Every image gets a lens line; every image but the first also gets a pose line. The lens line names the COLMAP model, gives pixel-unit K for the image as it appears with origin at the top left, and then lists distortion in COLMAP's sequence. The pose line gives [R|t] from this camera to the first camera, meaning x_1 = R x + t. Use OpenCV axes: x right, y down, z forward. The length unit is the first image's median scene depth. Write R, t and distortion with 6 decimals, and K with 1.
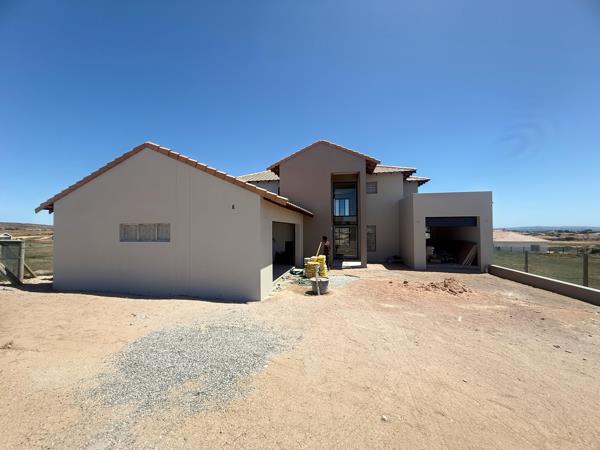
lens RADIAL K [[241.0, 0, 298.8], [0, 241.0, 223.3], [0, 0, 1]] dist [-0.001694, -0.000309]
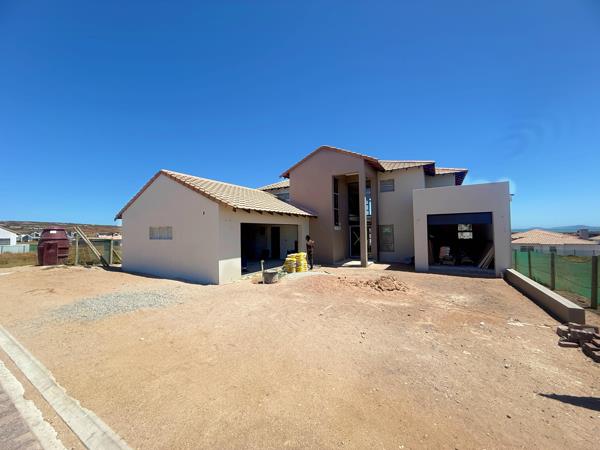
lens RADIAL K [[241.0, 0, 298.4], [0, 241.0, 224.9], [0, 0, 1]] dist [-0.001694, -0.000309]
pose [[0.940598, -0.019736, -0.338948, 0.475561], [0.019904, 0.999797, -0.002980, 0.007683], [0.338938, -0.003943, 0.940800, -0.052075]]
